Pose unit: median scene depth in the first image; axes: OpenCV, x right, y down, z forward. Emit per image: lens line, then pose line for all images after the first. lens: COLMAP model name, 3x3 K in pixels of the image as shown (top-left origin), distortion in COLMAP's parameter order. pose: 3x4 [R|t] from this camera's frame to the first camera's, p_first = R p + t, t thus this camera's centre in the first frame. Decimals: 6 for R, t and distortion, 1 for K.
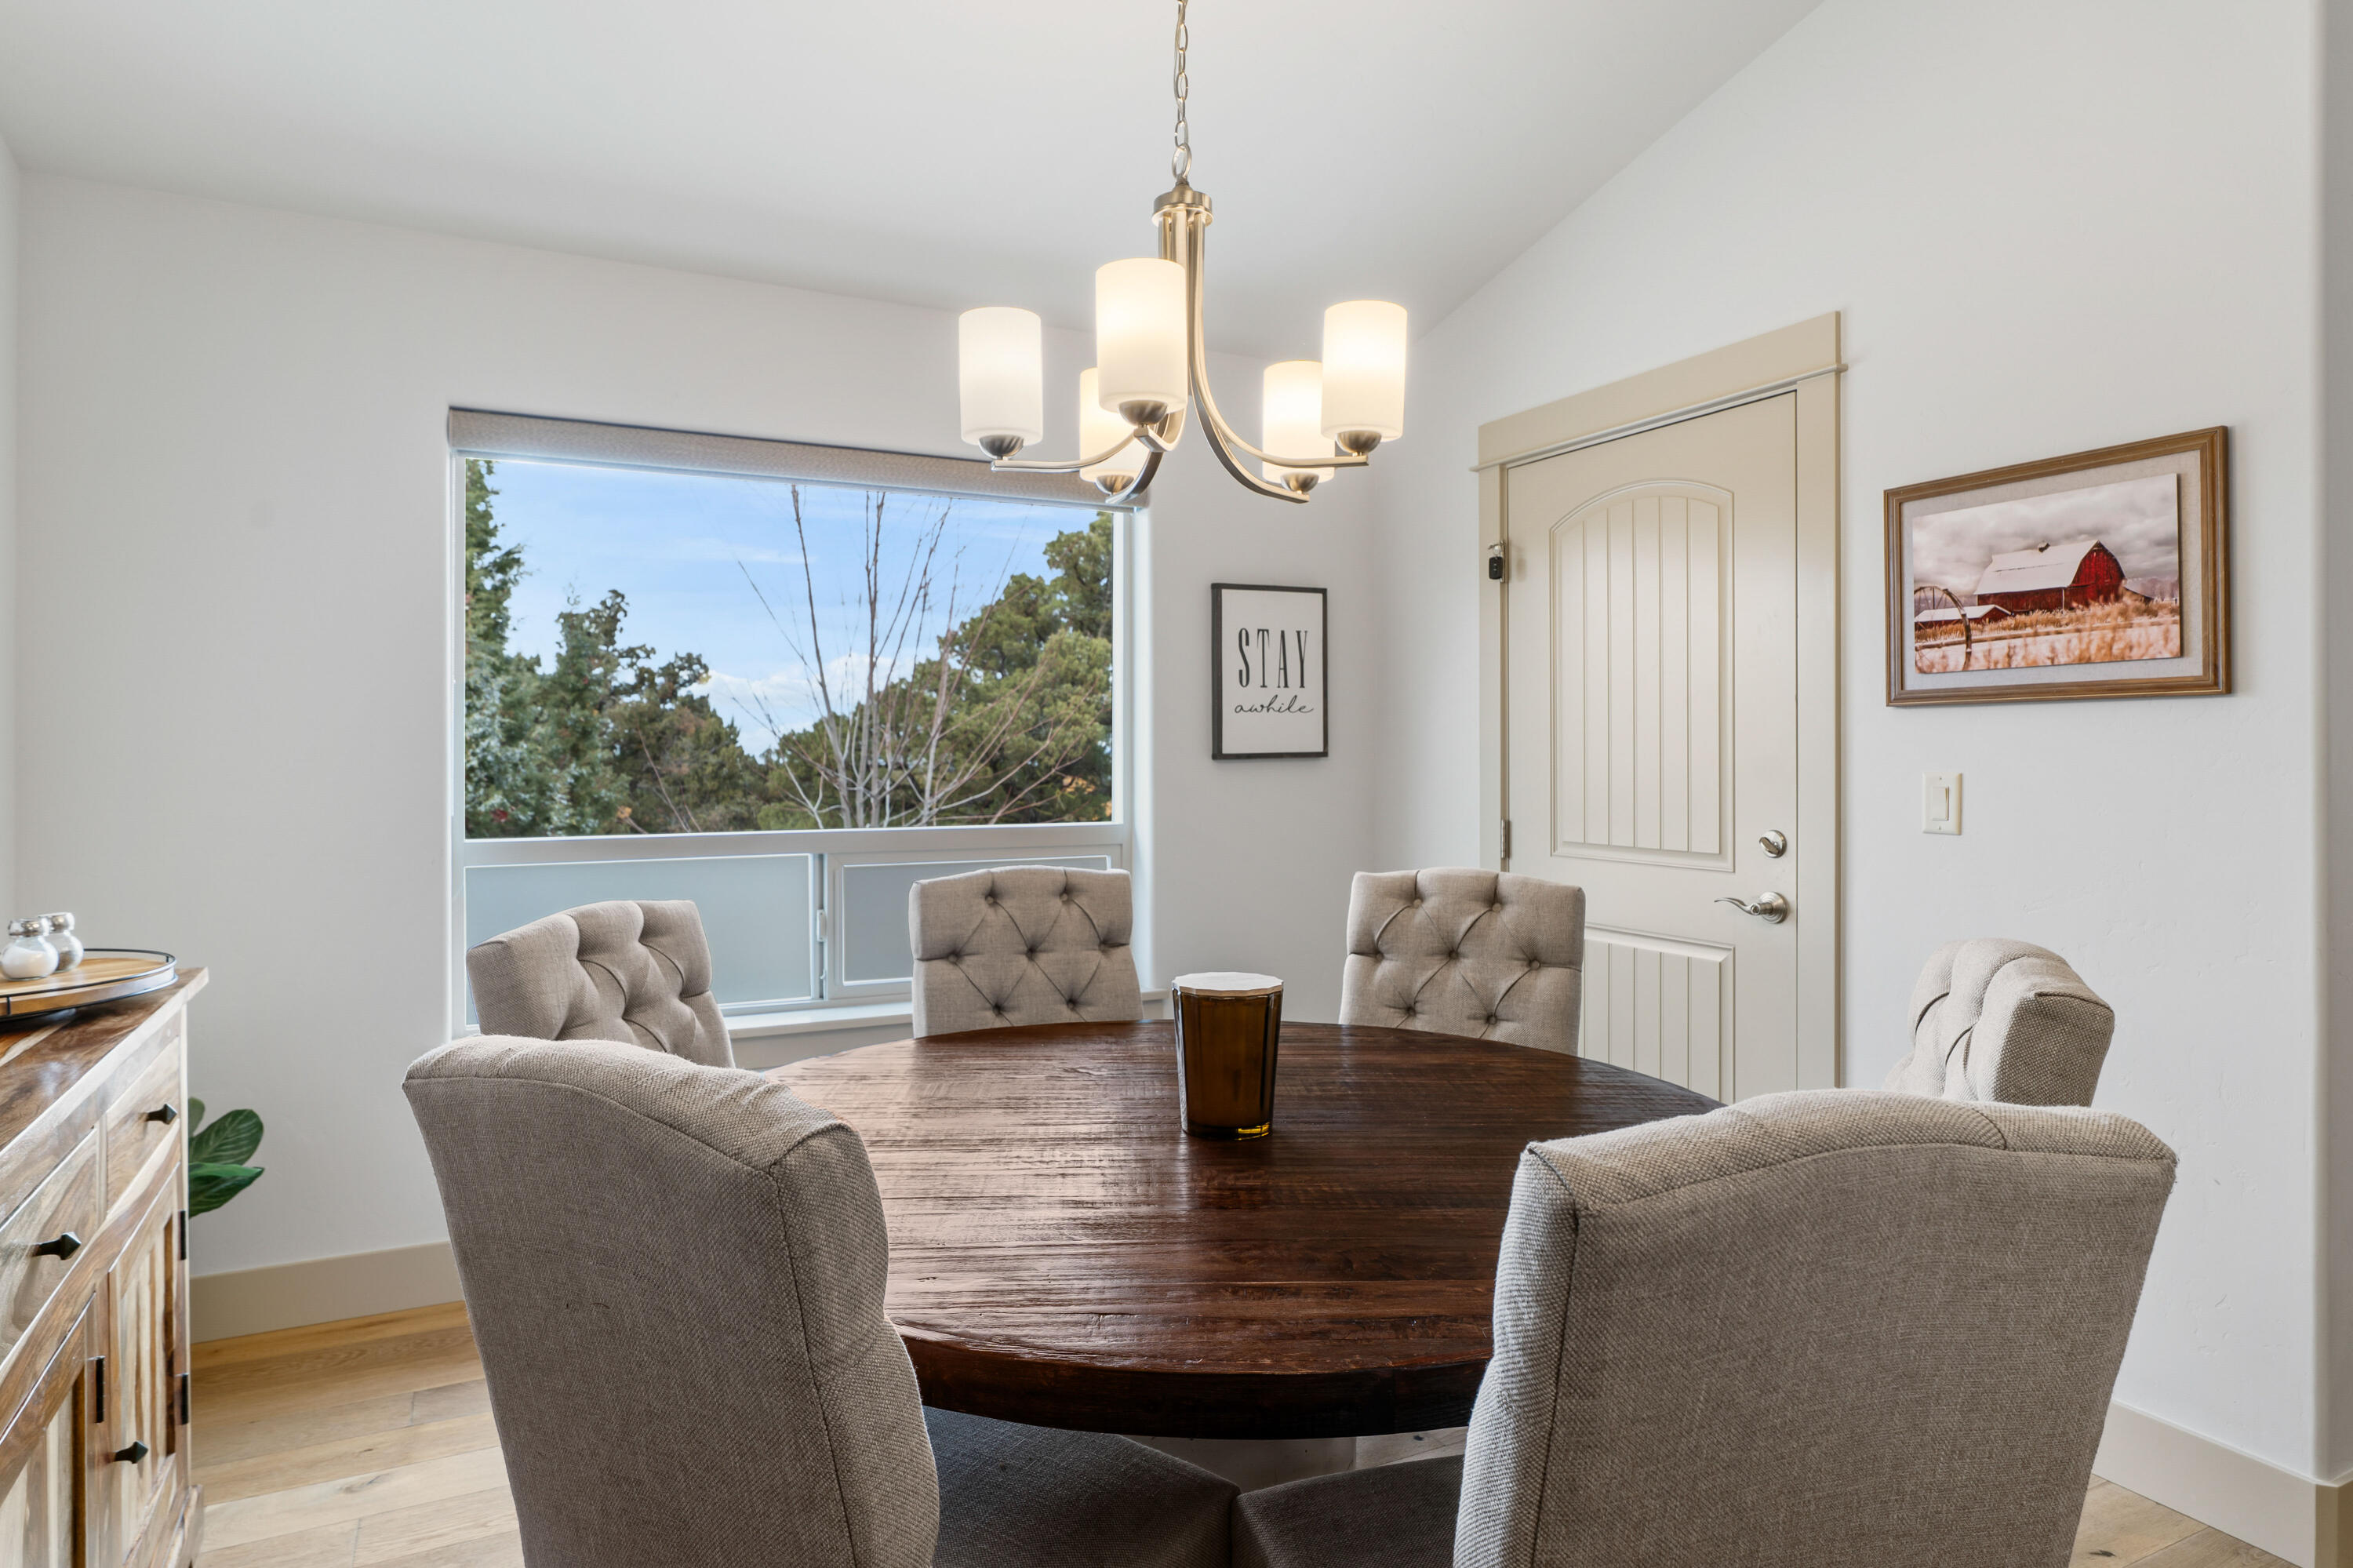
lens RADIAL K [[1337.6, 0, 1151.6], [0, 1337.6, 748.0], [0, 0, 1]] dist [0.003358, 0.000347]
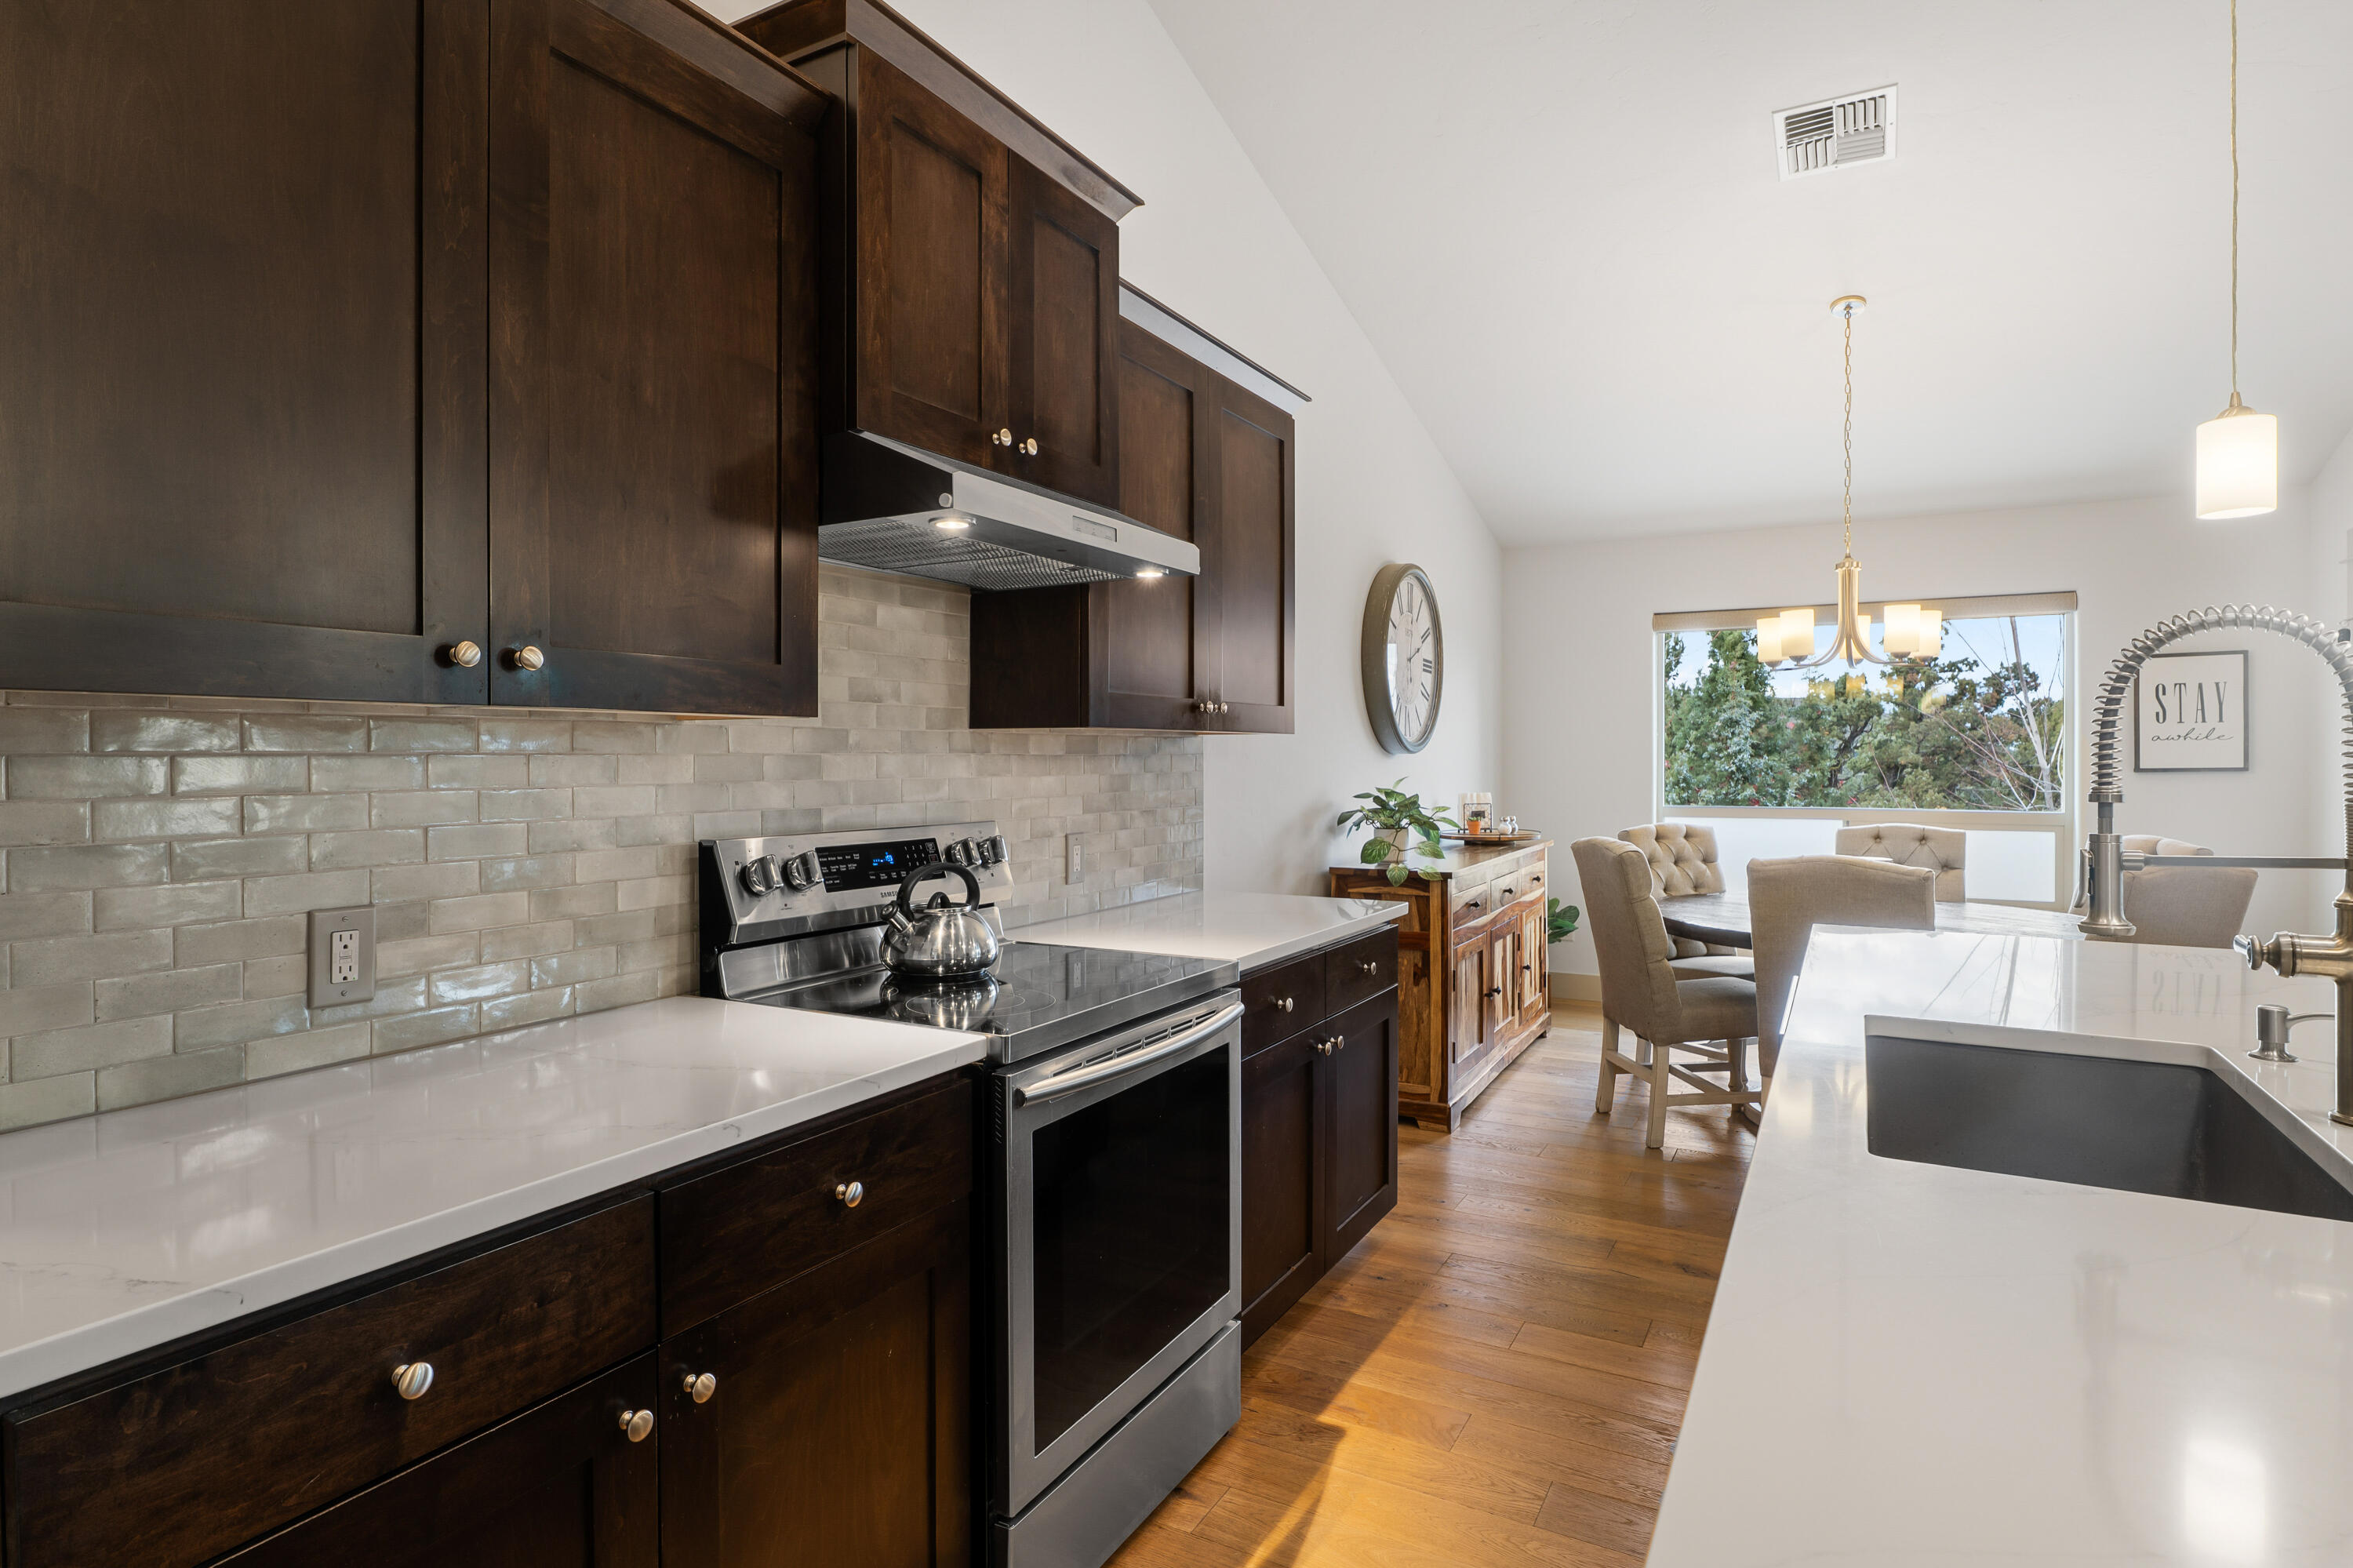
lens RADIAL K [[1232.7, 0, 1160.5], [0, 1232.7, 765.6], [0, 0, 1]] dist [-0.011539, 0.000655]
pose [[0.556813, 0.007641, -0.830603, 0.556939], [0.001972, 0.999943, 0.010521, -0.015135], [0.830636, -0.007496, 0.556766, -0.642532]]
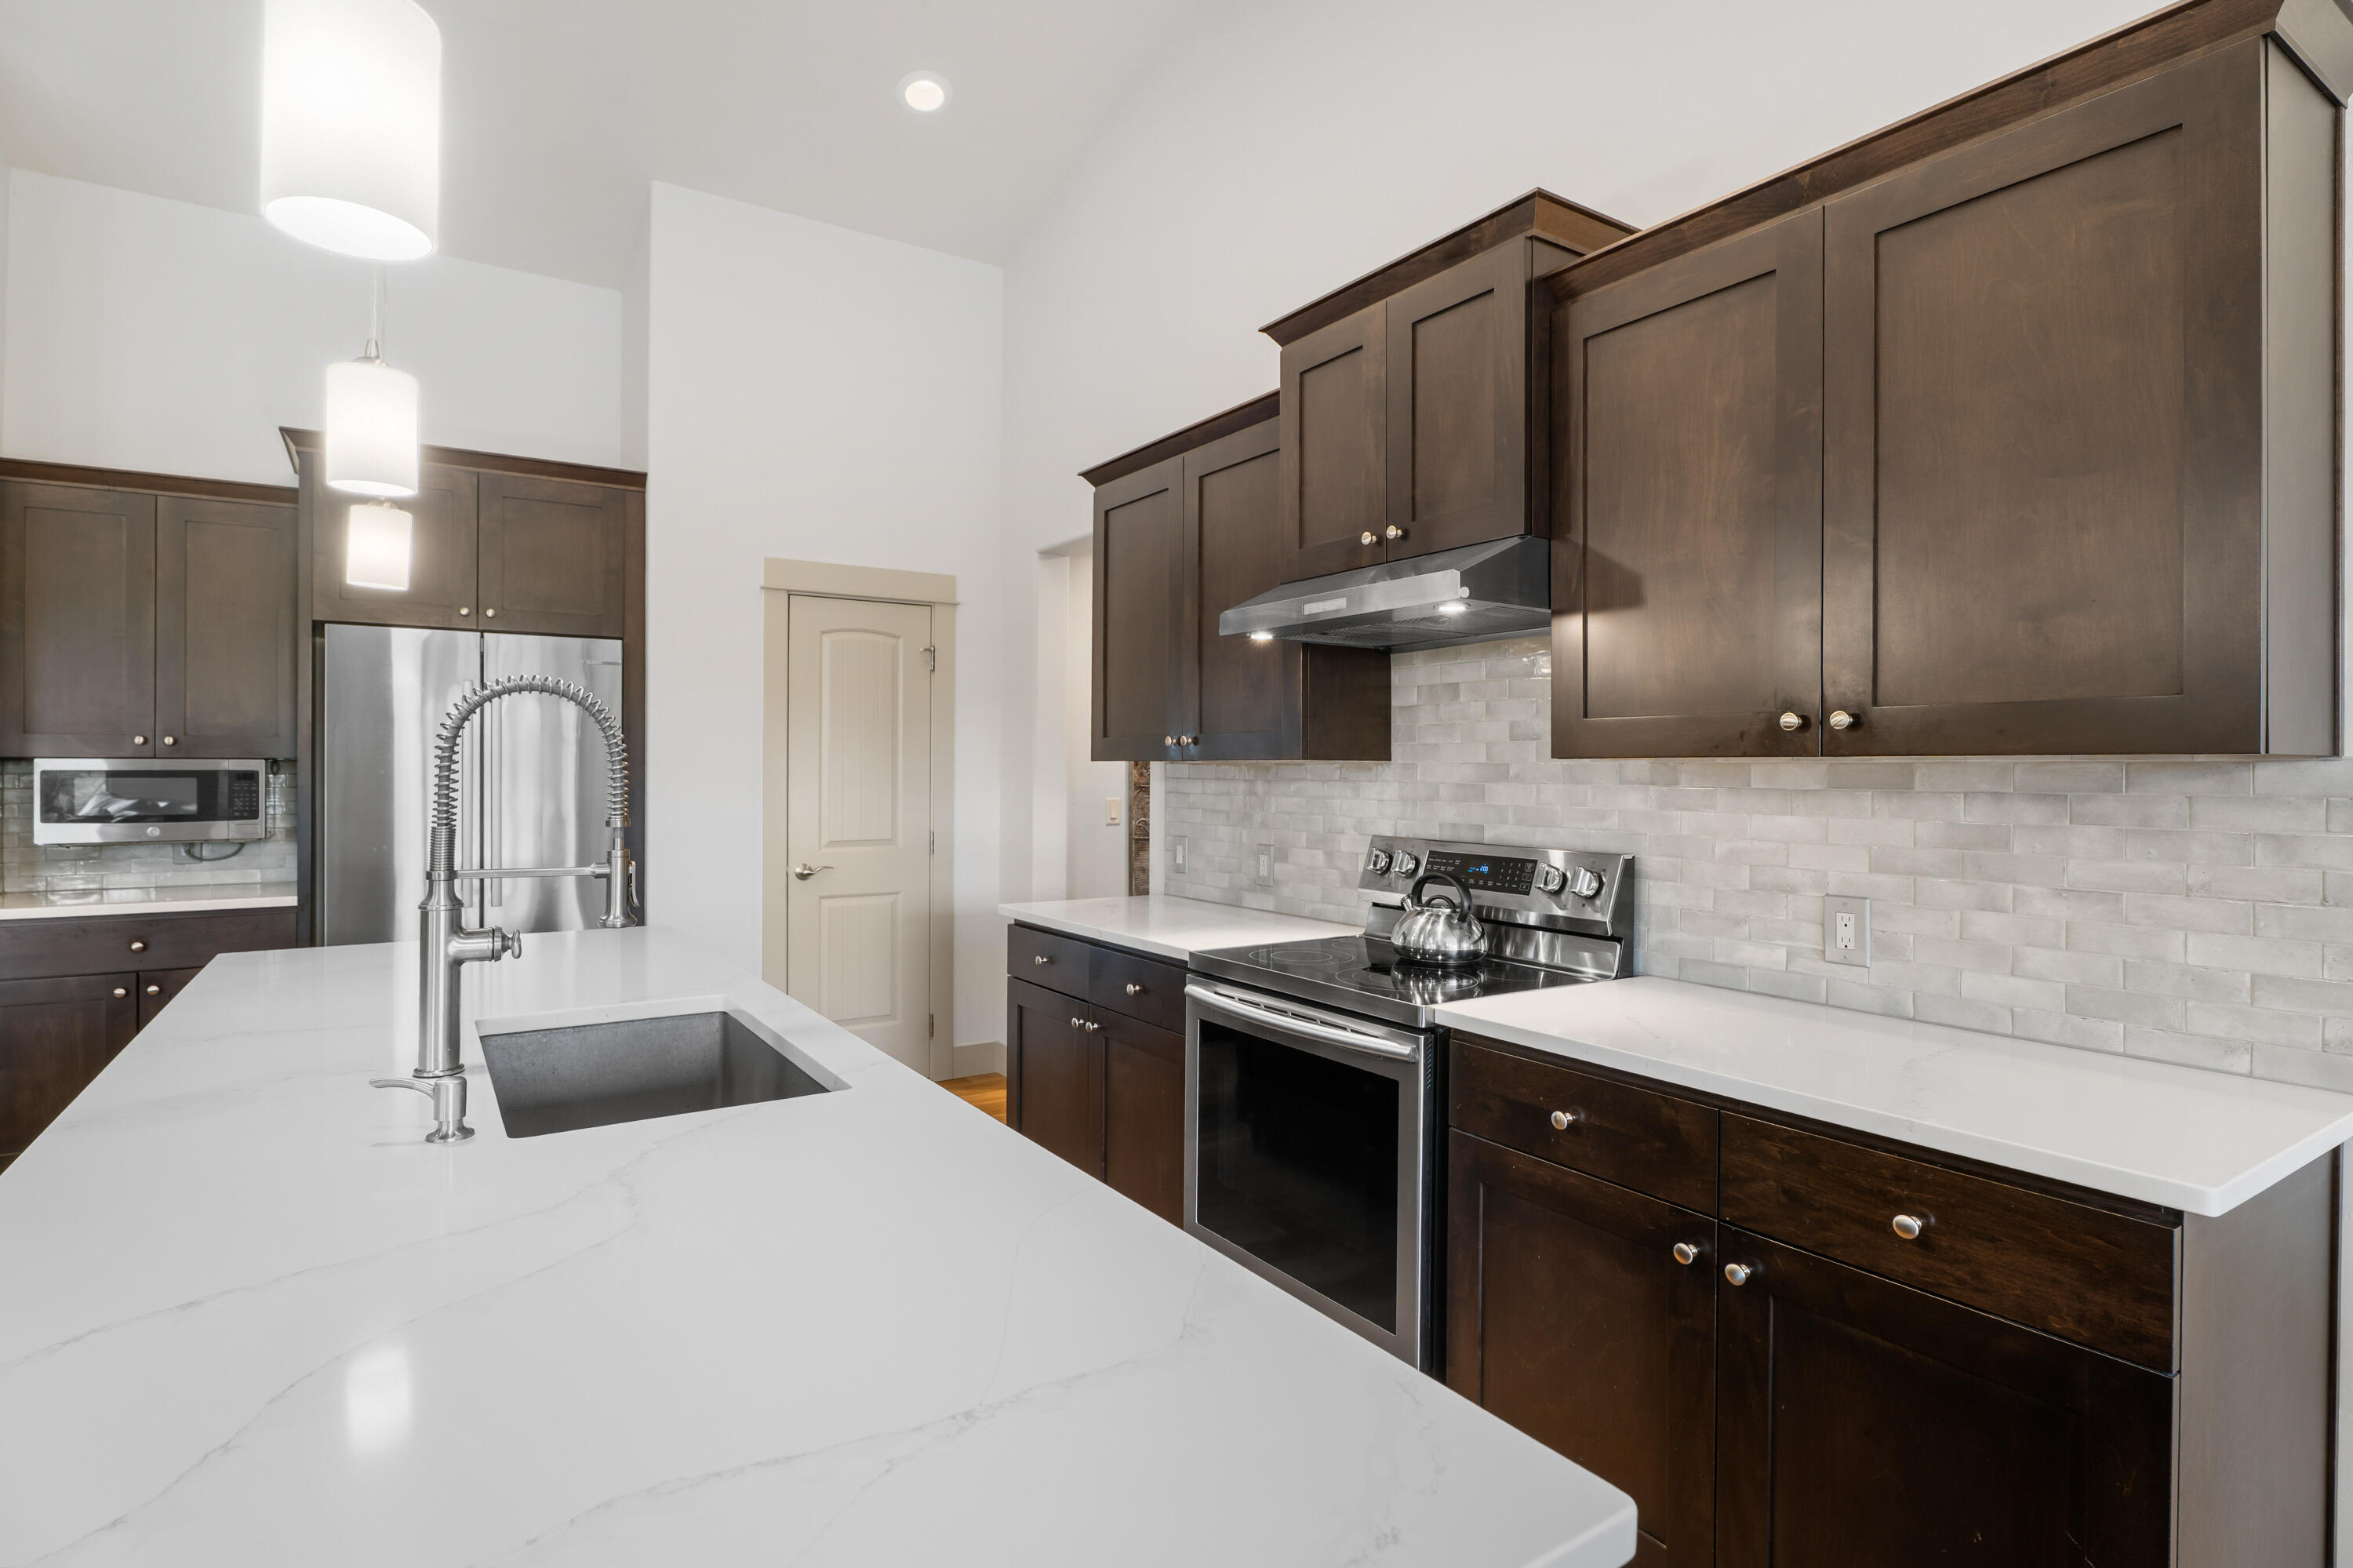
lens RADIAL K [[1175.6, 0, 1160.1], [0, 1175.6, 790.6], [0, 0, 1]] dist [-0.003720, -0.000203]
pose [[-0.993191, 0.003627, -0.116440, 0.273044], [0.001404, 0.999815, 0.019168, -0.024220], [0.116488, 0.018874, -0.993013, 0.217645]]
